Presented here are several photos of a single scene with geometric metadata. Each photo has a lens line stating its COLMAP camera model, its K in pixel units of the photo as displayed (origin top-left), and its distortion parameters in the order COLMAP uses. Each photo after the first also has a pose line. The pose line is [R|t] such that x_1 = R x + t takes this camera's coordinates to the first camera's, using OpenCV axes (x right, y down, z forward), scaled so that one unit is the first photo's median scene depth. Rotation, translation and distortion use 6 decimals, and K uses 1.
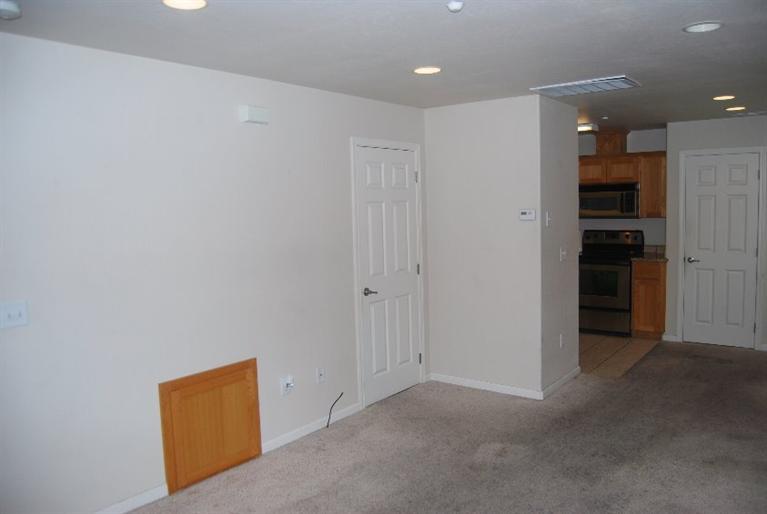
lens RADIAL K [[611.1, 0, 383.5], [0, 611.1, 257.0], [0, 0, 1]] dist [-0.104882, -0.001751]
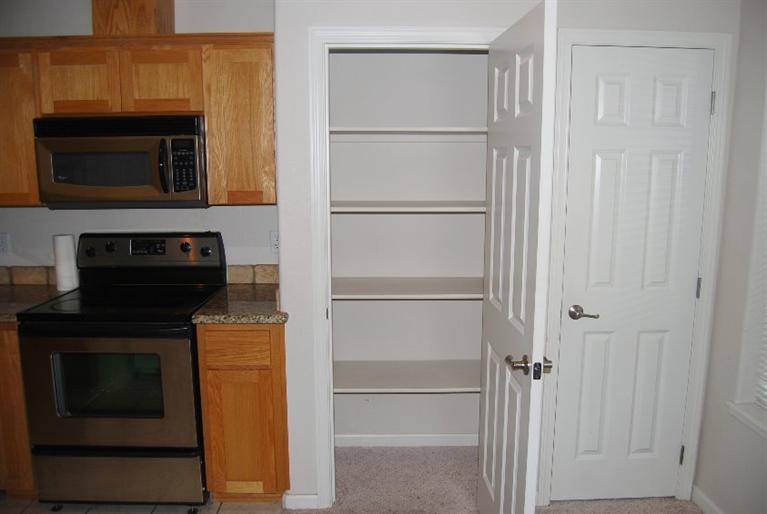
lens RADIAL K [[611.1, 0, 383.5], [0, 611.1, 257.0], [0, 0, 1]] dist [-0.104882, -0.001751]
pose [[0.794646, -0.074667, 0.602464, 0.273498], [0.032563, 0.996221, 0.080516, -0.058876], [-0.606199, -0.044364, 0.794075, 0.609331]]
